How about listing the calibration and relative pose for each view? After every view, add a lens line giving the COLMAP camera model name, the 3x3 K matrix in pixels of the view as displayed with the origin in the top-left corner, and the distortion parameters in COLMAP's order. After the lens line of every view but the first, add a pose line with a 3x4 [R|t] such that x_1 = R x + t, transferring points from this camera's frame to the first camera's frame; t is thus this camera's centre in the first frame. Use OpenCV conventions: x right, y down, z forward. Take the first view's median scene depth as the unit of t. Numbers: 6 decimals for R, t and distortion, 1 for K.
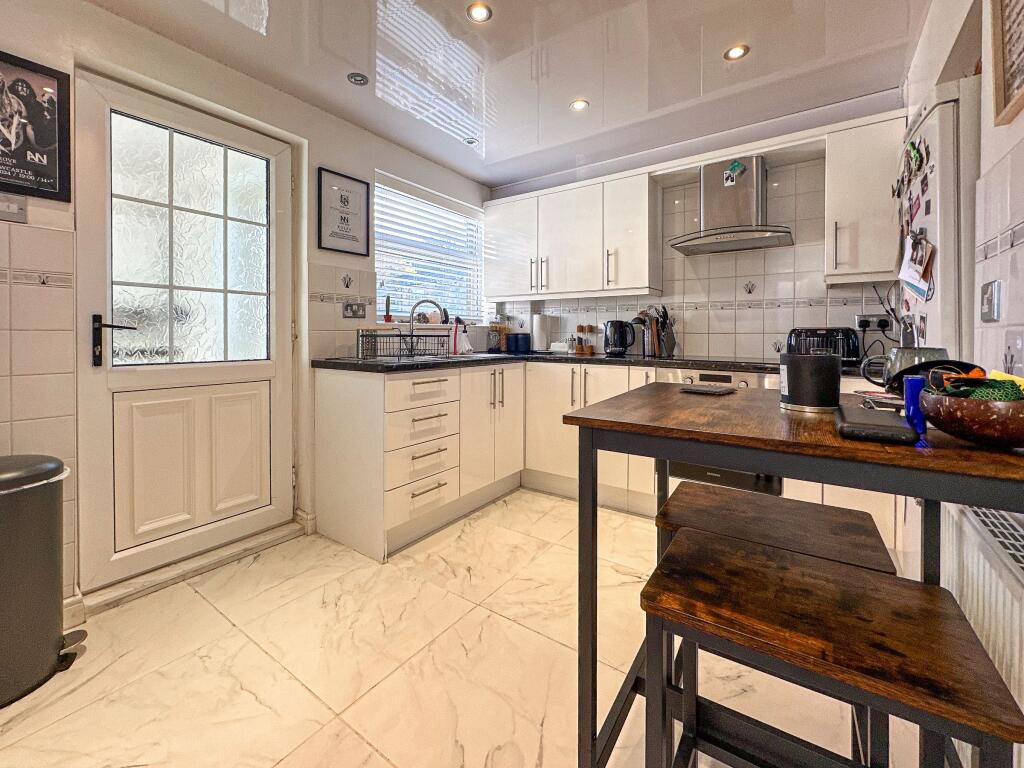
lens RADIAL K [[419.2, 0, 497.8], [0, 419.2, 339.2], [0, 0, 1]] dist [-0.000802, 0.000010]
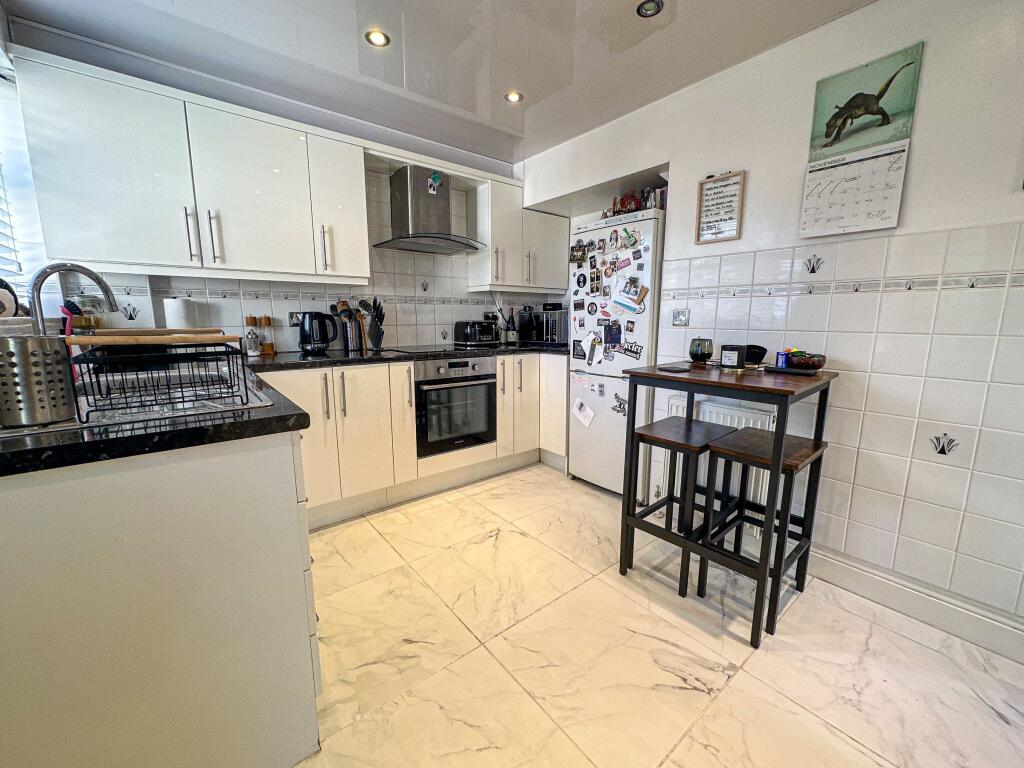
lens RADIAL K [[406.8, 0, 512.0], [0, 406.8, 384.0], [0, 0, 1]] dist [-0.001800, -0.000124]
pose [[0.276707, -0.160321, 0.947486, -0.501645], [0.009936, 0.986409, 0.164006, -0.038561], [-0.960903, -0.035967, 0.274539, 0.471844]]
